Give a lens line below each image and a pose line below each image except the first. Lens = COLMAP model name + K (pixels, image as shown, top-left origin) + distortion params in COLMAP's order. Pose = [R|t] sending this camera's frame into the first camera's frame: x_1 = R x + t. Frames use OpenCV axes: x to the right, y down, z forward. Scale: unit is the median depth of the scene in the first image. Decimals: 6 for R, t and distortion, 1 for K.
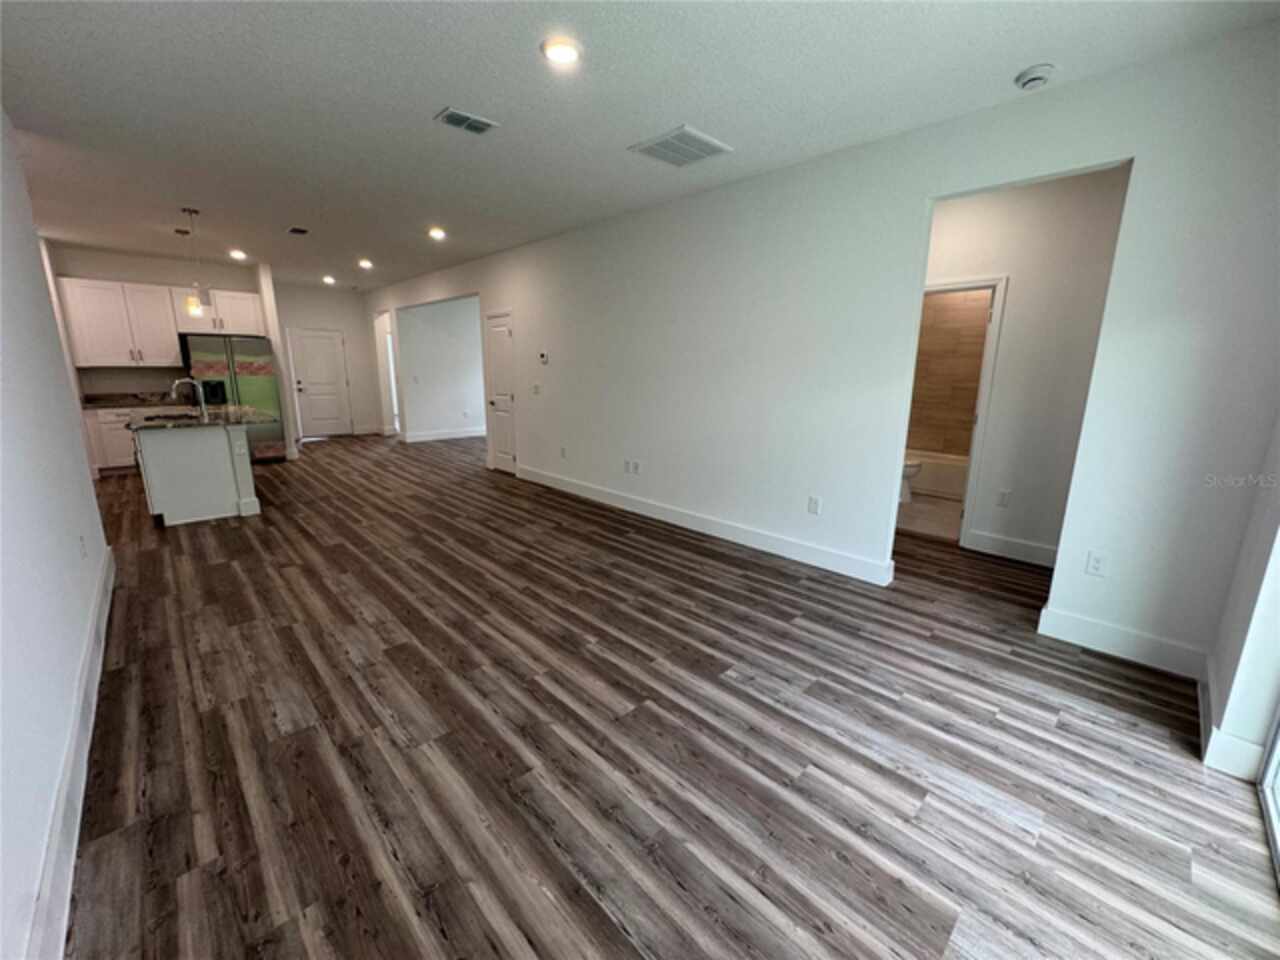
lens RADIAL K [[510.7, 0, 638.5], [0, 510.7, 481.7], [0, 0, 1]] dist [-0.002033, 0.000482]
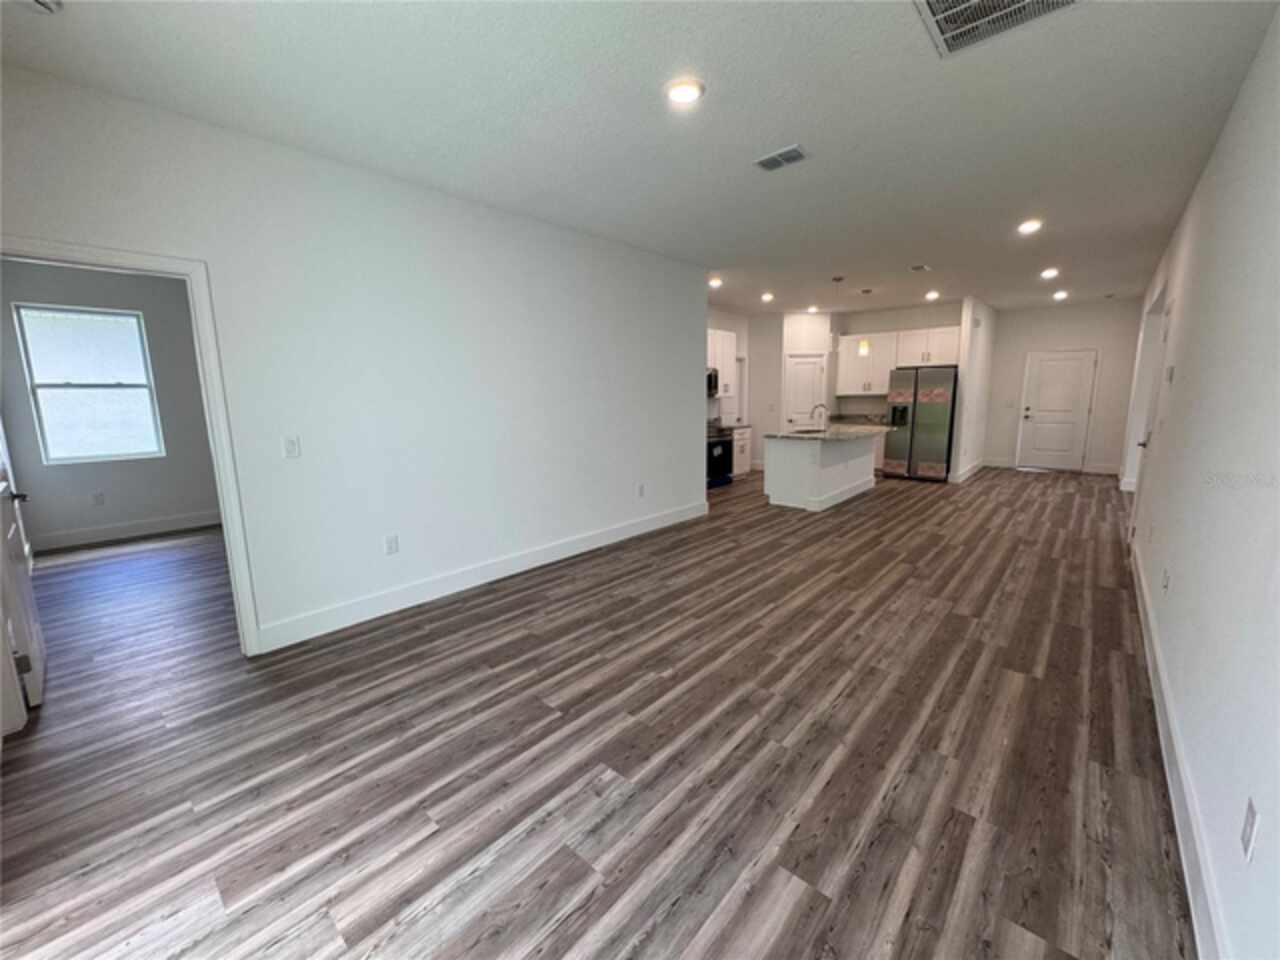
lens RADIAL K [[510.7, 0, 638.2], [0, 510.7, 478.6], [0, 0, 1]] dist [-0.002033, 0.000482]
pose [[0.074415, 0.149470, -0.985962, 0.849568], [-0.203157, 0.970241, 0.131754, -0.175766], [0.976314, 0.190501, 0.102566, 0.826685]]
